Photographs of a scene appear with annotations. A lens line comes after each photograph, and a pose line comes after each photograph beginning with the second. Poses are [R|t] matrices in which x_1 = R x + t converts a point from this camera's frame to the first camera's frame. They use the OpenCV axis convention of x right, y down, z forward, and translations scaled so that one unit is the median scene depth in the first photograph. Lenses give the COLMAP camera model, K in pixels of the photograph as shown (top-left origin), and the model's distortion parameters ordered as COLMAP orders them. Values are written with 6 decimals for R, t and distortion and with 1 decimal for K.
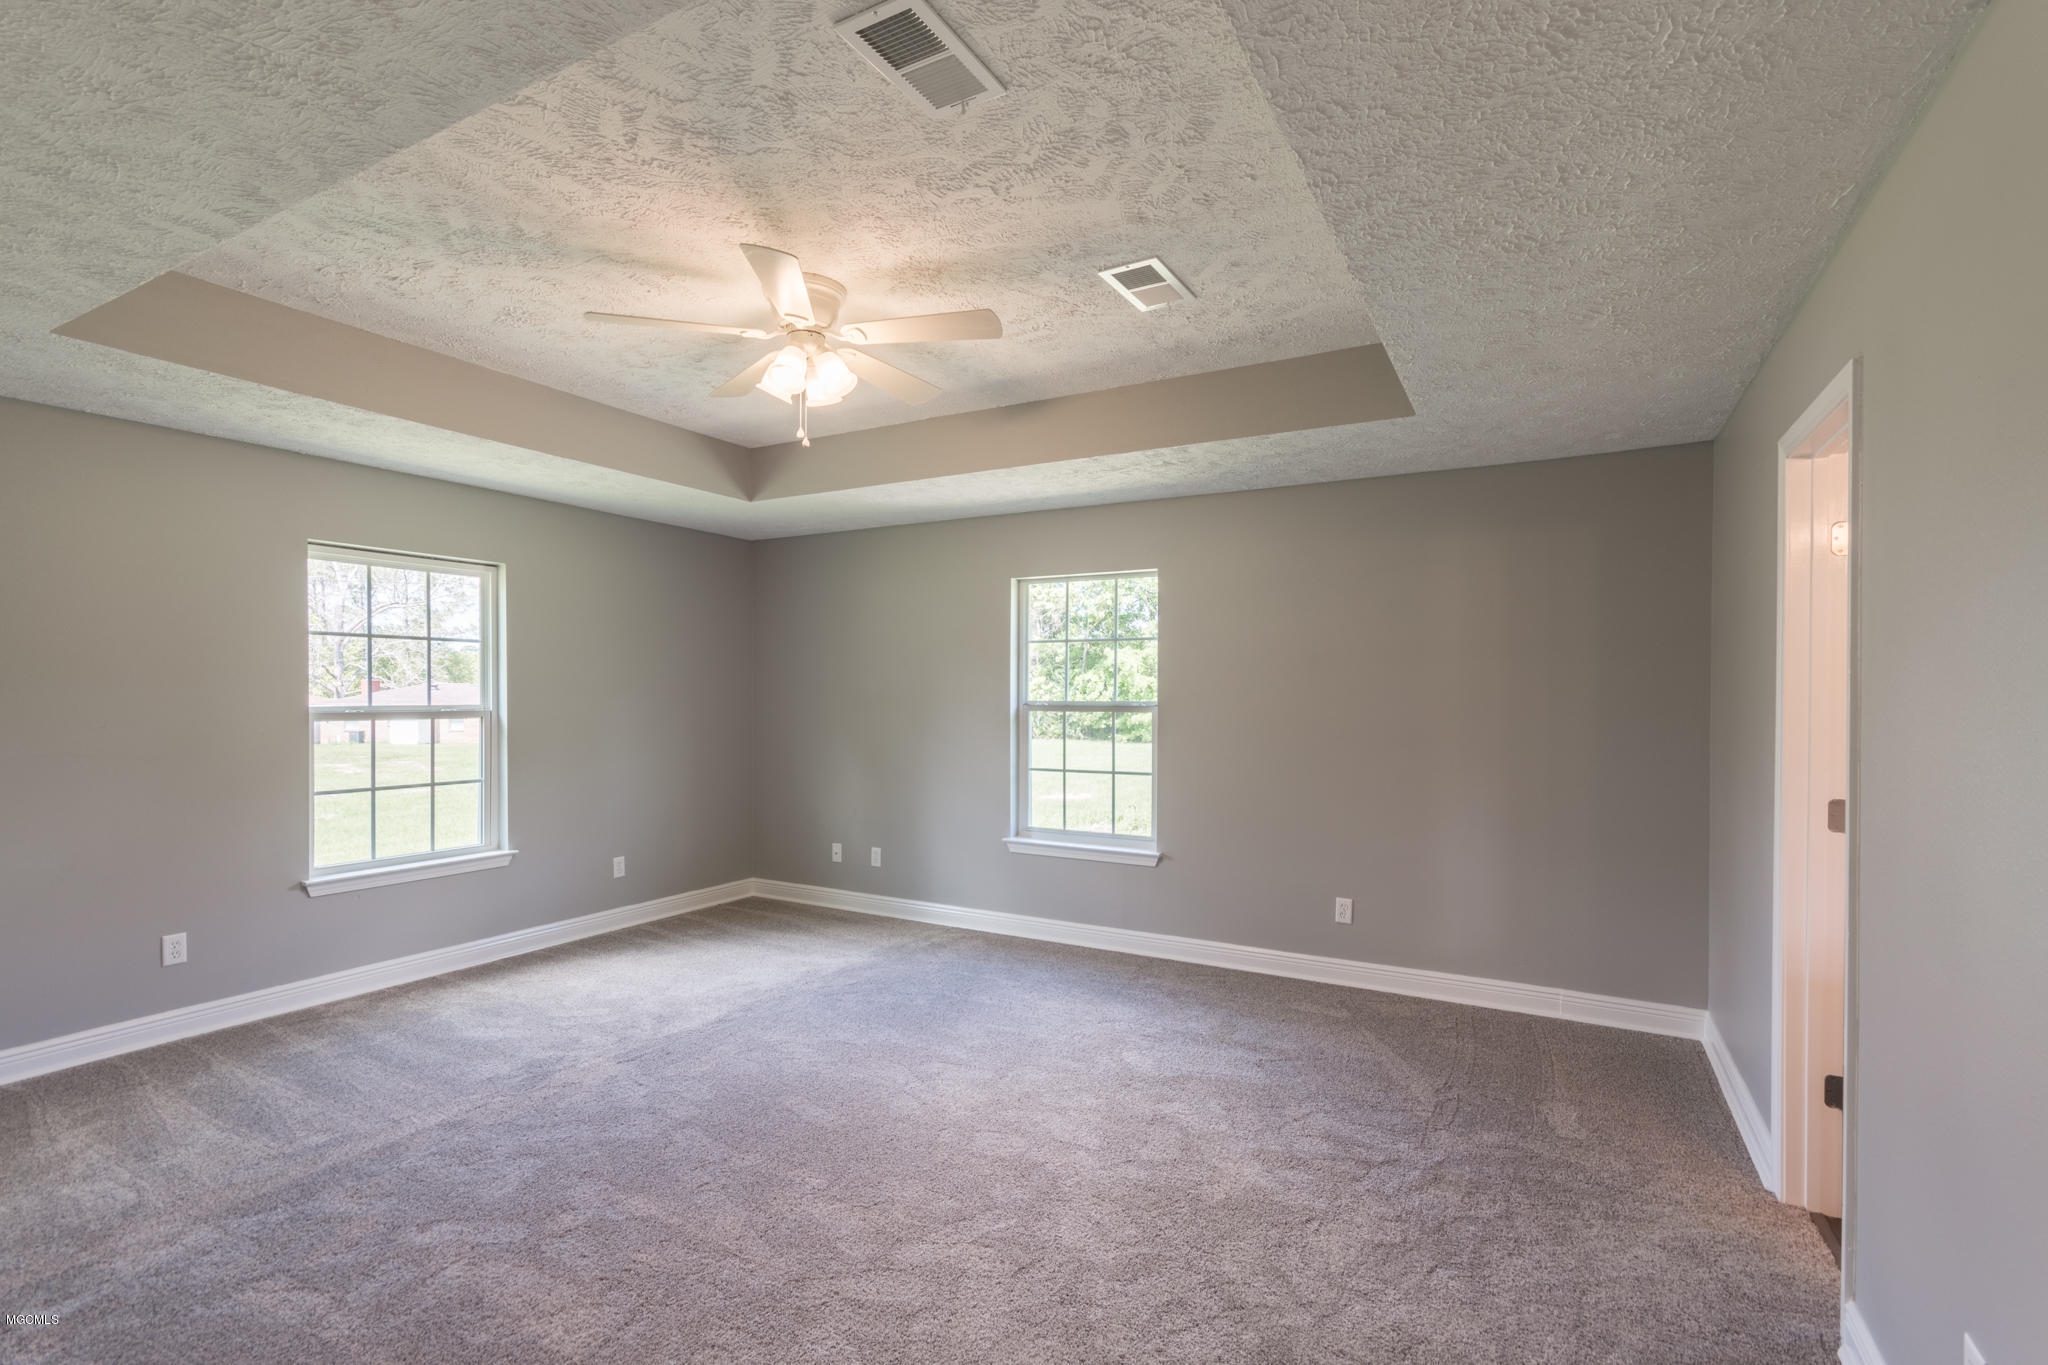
lens RADIAL K [[943.4, 0, 1022.9], [0, 943.4, 701.4], [0, 0, 1]] dist [0.004171, 0.001072]
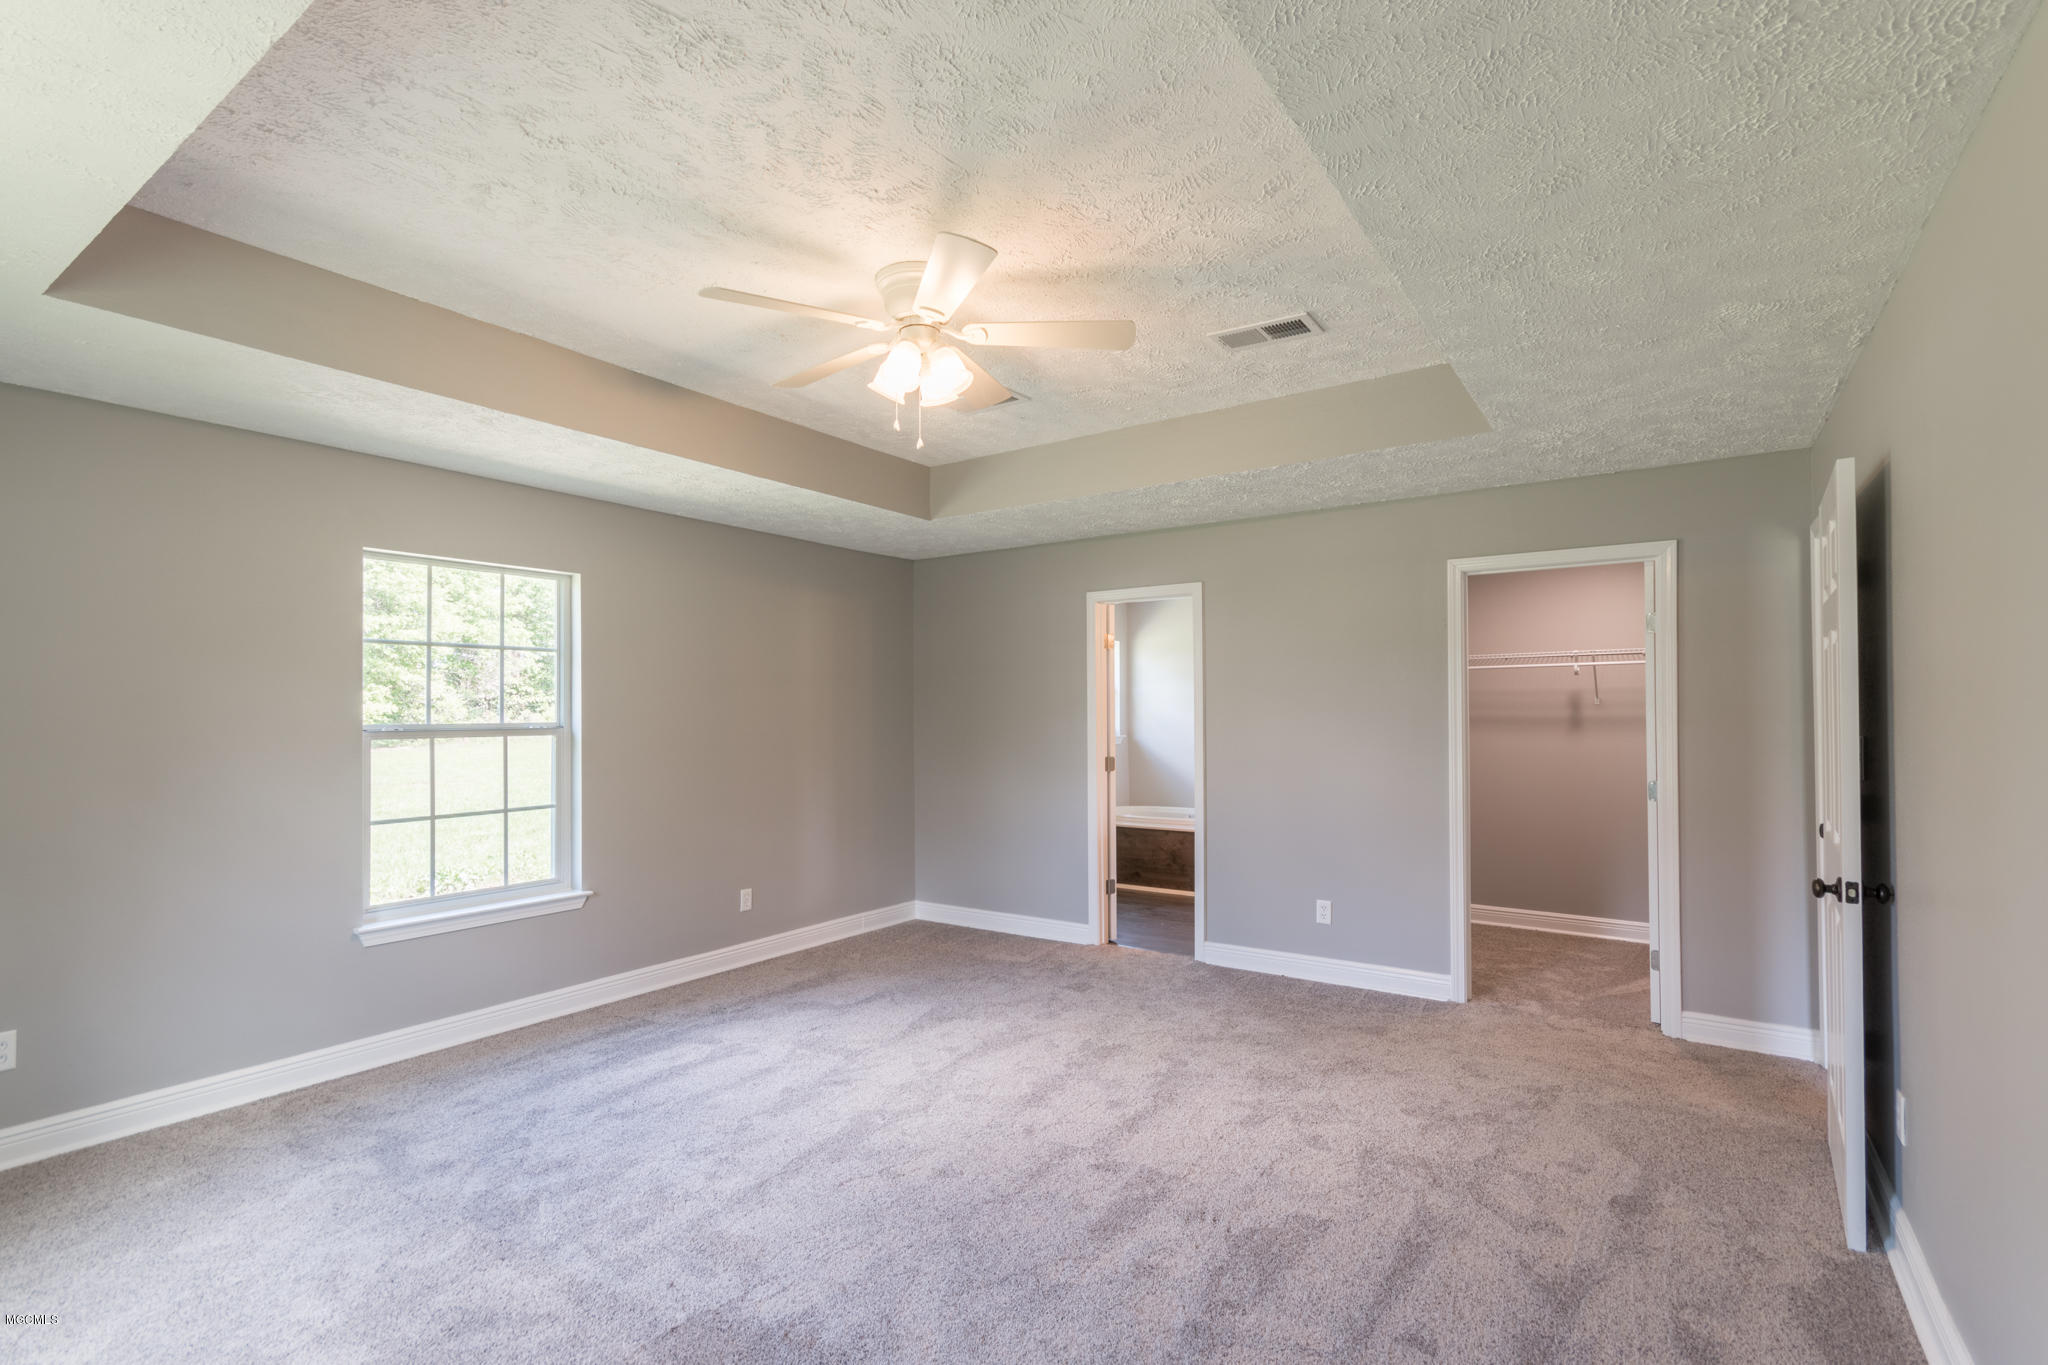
lens RADIAL K [[943.4, 0, 1022.9], [0, 943.4, 701.4], [0, 0, 1]] dist [0.004171, 0.001072]
pose [[0.088500, 0.005098, 0.996063, -0.957107], [0.009724, 0.999935, -0.005982, -0.012878], [-0.996029, 0.010215, 0.088445, 0.684420]]
